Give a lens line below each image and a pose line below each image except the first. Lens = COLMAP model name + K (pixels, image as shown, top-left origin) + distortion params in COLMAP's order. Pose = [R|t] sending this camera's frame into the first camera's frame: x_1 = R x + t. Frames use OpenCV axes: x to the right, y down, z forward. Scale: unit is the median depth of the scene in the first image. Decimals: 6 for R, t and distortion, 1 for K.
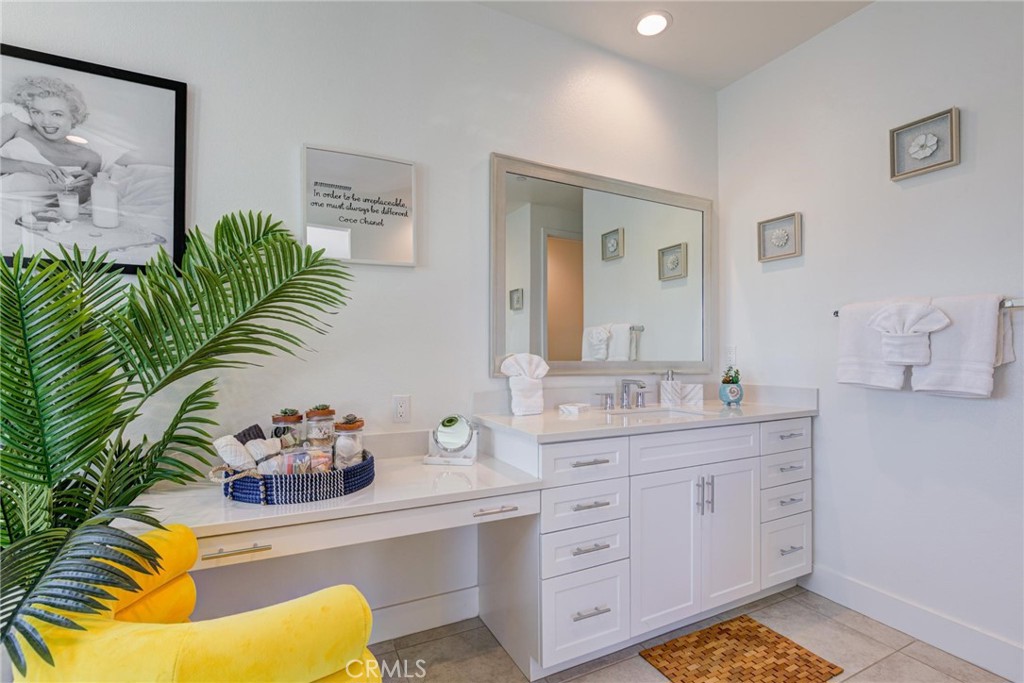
lens RADIAL K [[468.7, 0, 509.5], [0, 468.7, 350.4], [0, 0, 1]] dist [-0.025756, 0.008178]
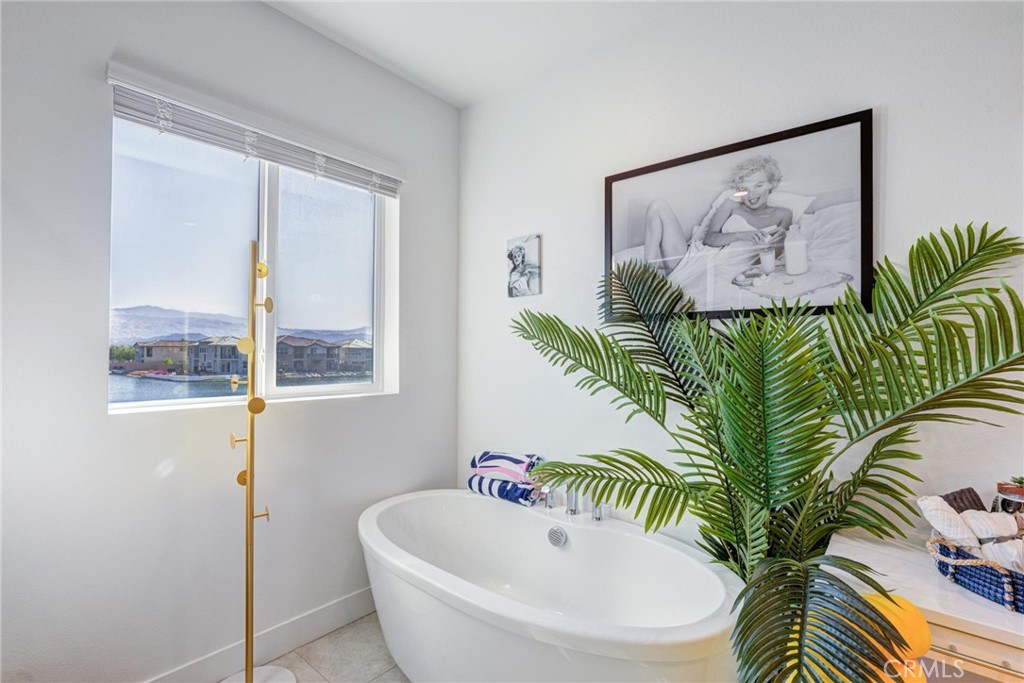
lens RADIAL K [[468.7, 0, 509.5], [0, 468.7, 350.4], [0, 0, 1]] dist [-0.025756, 0.008178]
pose [[0.392686, -0.002491, -0.919669, -0.132952], [-0.003593, 0.999985, -0.004243, -0.080761], [0.919666, 0.004971, 0.392671, -0.059234]]
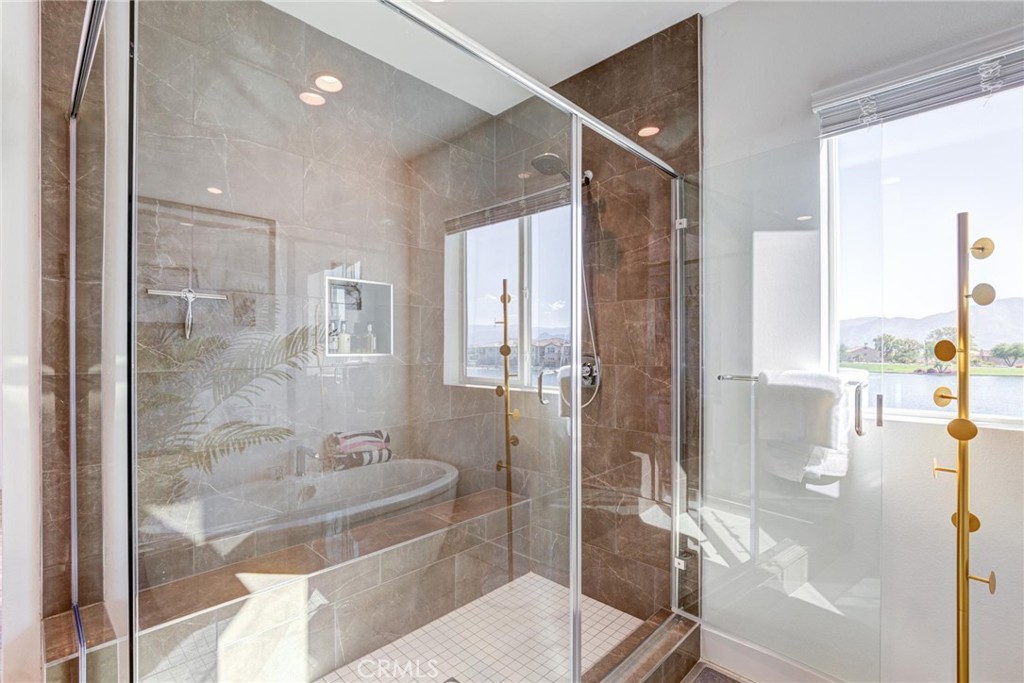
lens RADIAL K [[468.7, 0, 509.5], [0, 468.7, 350.4], [0, 0, 1]] dist [-0.025756, 0.008178]
pose [[-0.941537, -0.000204, -0.336908, -0.344218], [0.000049, 1.000000, -0.000743, -0.094636], [0.336908, -0.000716, -0.941537, 0.341490]]
